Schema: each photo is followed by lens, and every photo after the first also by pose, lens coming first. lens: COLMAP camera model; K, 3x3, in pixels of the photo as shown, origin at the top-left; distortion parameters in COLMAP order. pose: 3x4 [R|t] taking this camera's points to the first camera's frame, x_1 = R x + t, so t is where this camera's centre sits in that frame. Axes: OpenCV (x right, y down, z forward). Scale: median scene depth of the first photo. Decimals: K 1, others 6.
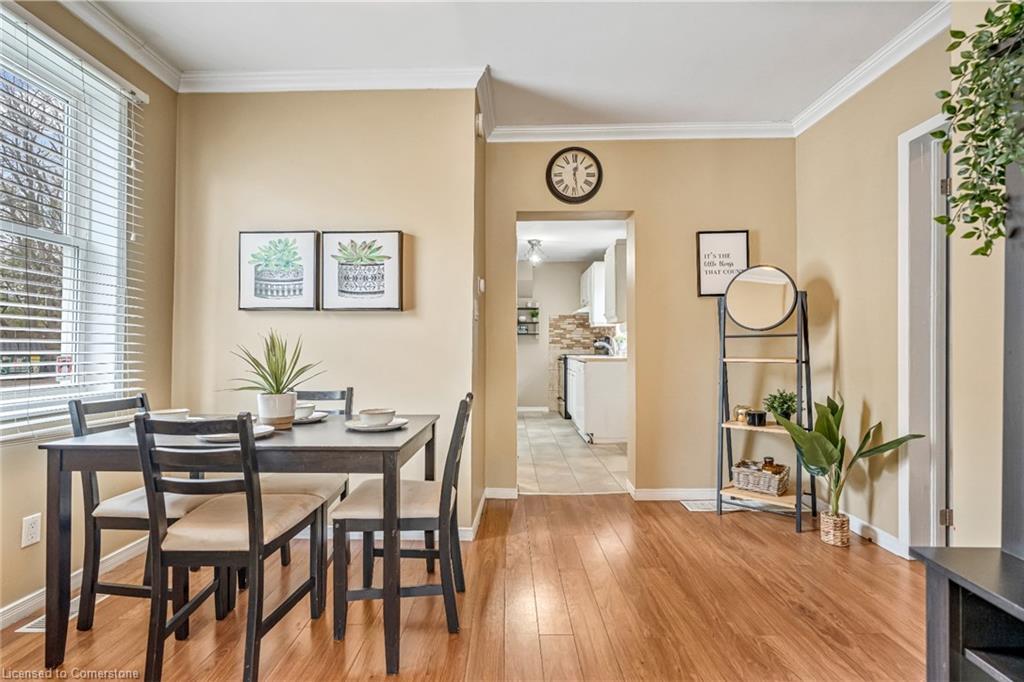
lens RADIAL K [[461.6, 0, 508.7], [0, 461.6, 341.6], [0, 0, 1]] dist [-0.001537, 0.000058]
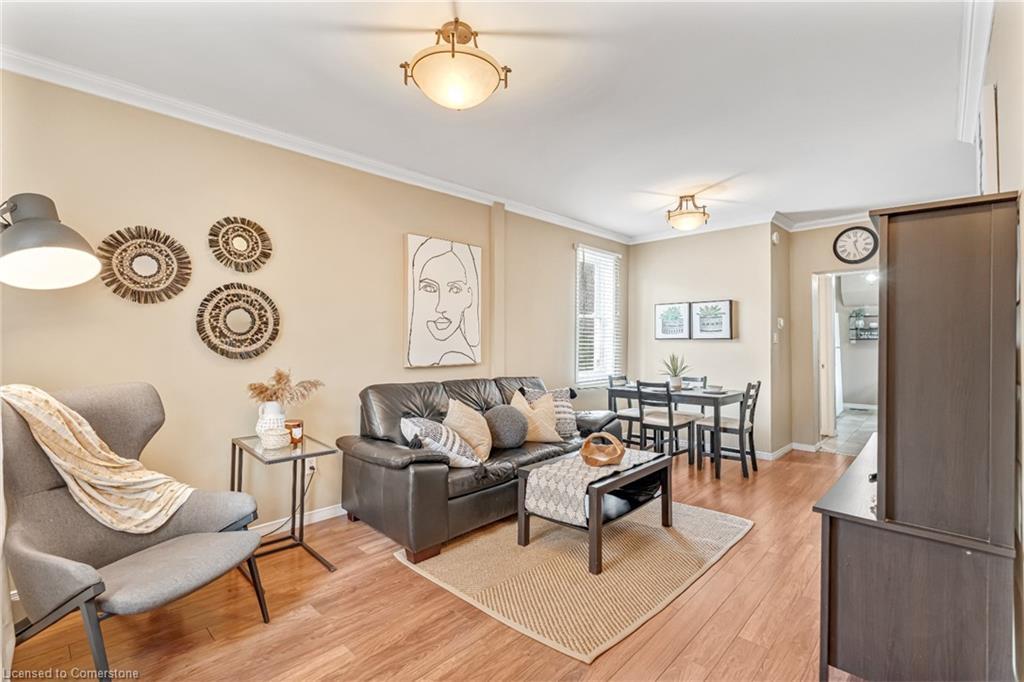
lens RADIAL K [[466.7, 0, 513.7], [0, 466.7, 338.6], [0, 0, 1]] dist [-0.004457, -0.000290]
pose [[0.729533, -0.006405, -0.683916, 0.370392], [0.011749, 0.999926, 0.003168, -0.070590], [0.683845, -0.010346, 0.729554, -0.899593]]
